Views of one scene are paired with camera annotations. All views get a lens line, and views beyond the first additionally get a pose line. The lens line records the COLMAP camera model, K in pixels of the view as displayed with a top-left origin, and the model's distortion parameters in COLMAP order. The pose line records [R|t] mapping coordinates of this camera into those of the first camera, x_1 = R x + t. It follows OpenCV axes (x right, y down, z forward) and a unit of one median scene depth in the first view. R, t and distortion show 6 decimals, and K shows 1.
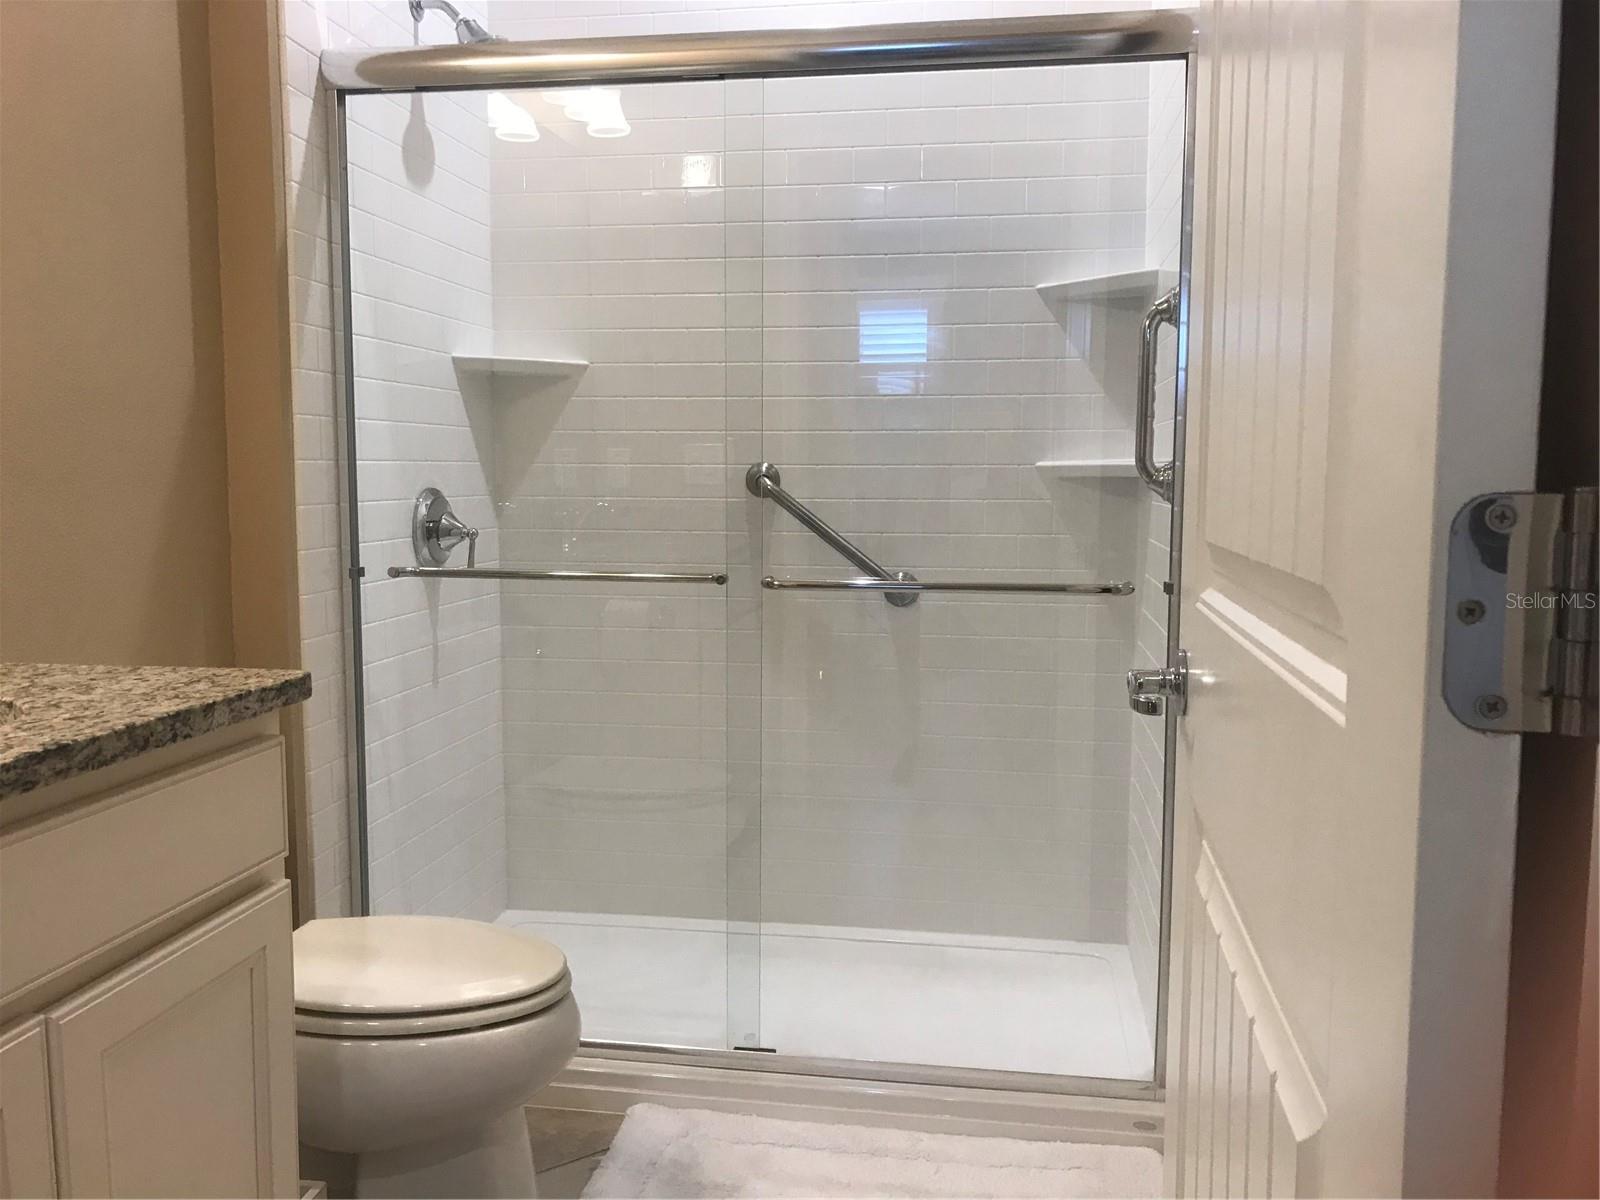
lens RADIAL K [[1302.0, 0, 800.9], [0, 1302.0, 594.5], [0, 0, 1]] dist [0.036122, -0.048549]
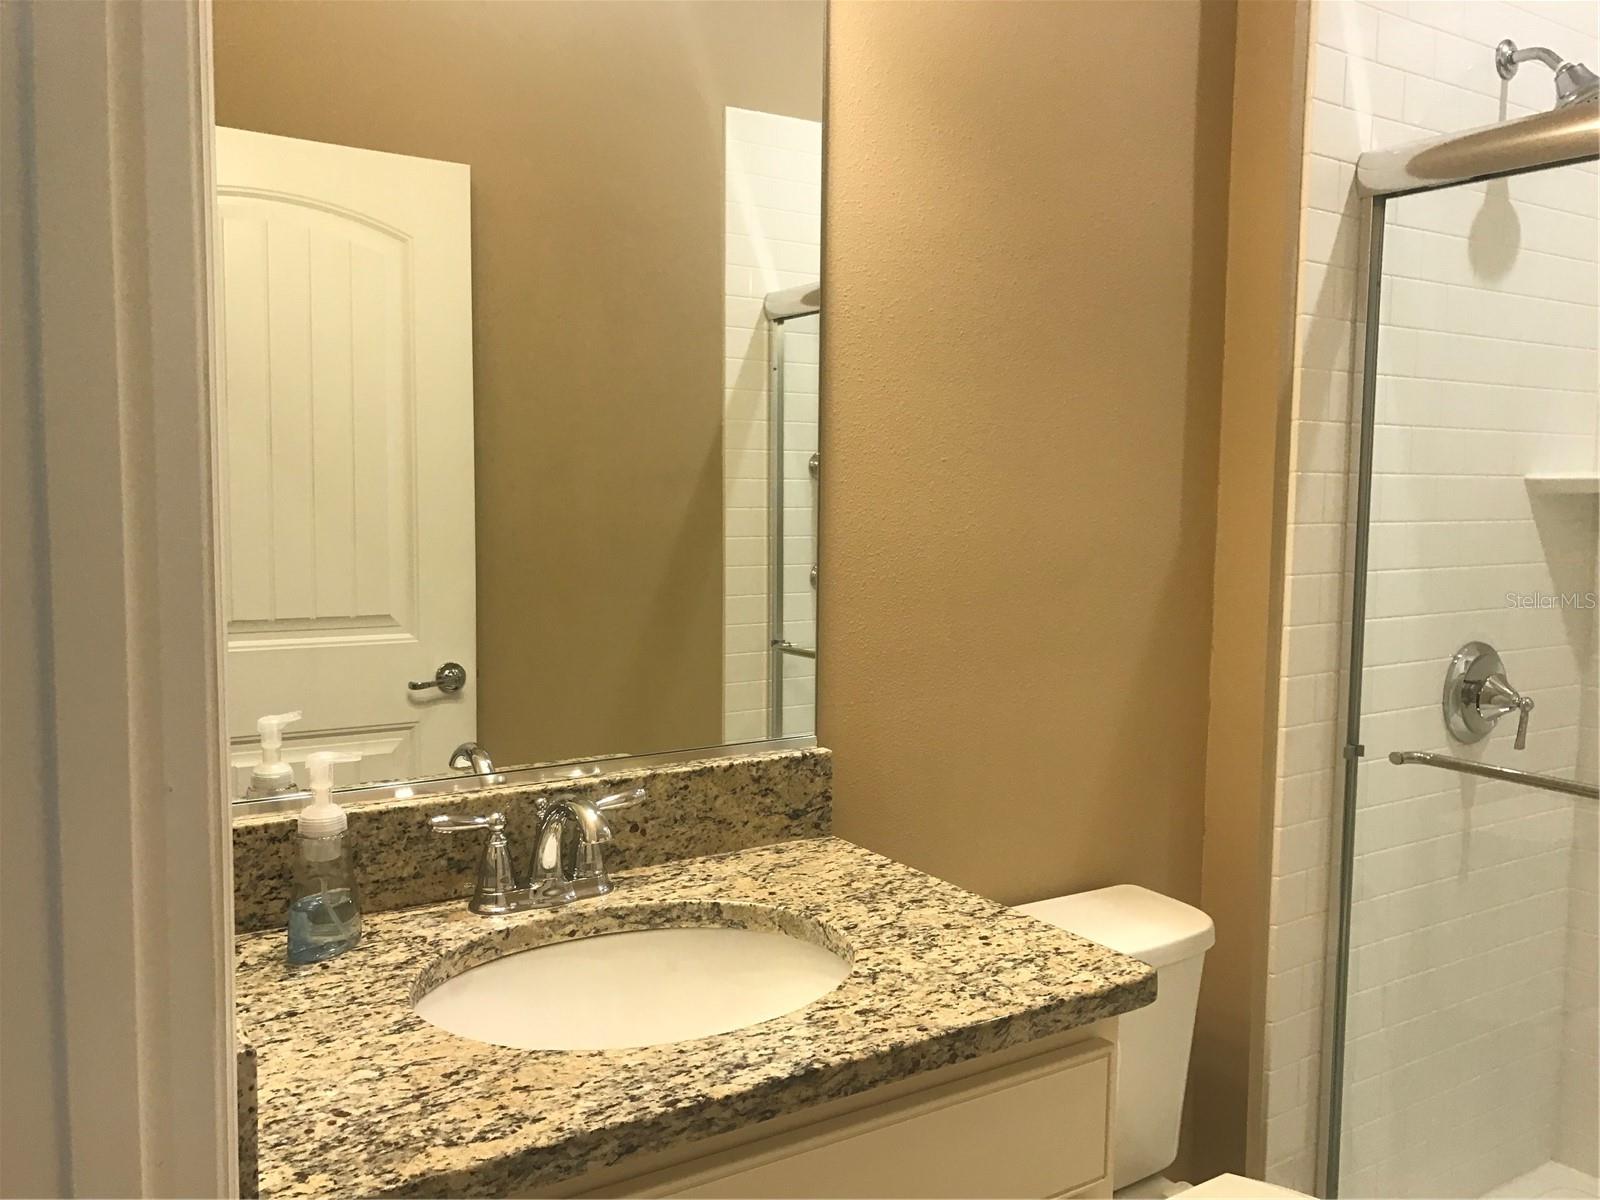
lens RADIAL K [[1302.0, 0, 800.9], [0, 1302.0, 594.5], [0, 0, 1]] dist [0.036122, -0.048549]
pose [[0.668341, 0.068708, -0.740675, 0.048049], [-0.079939, 0.996593, 0.020315, -0.110387], [0.739547, 0.045631, 0.671556, 0.154109]]
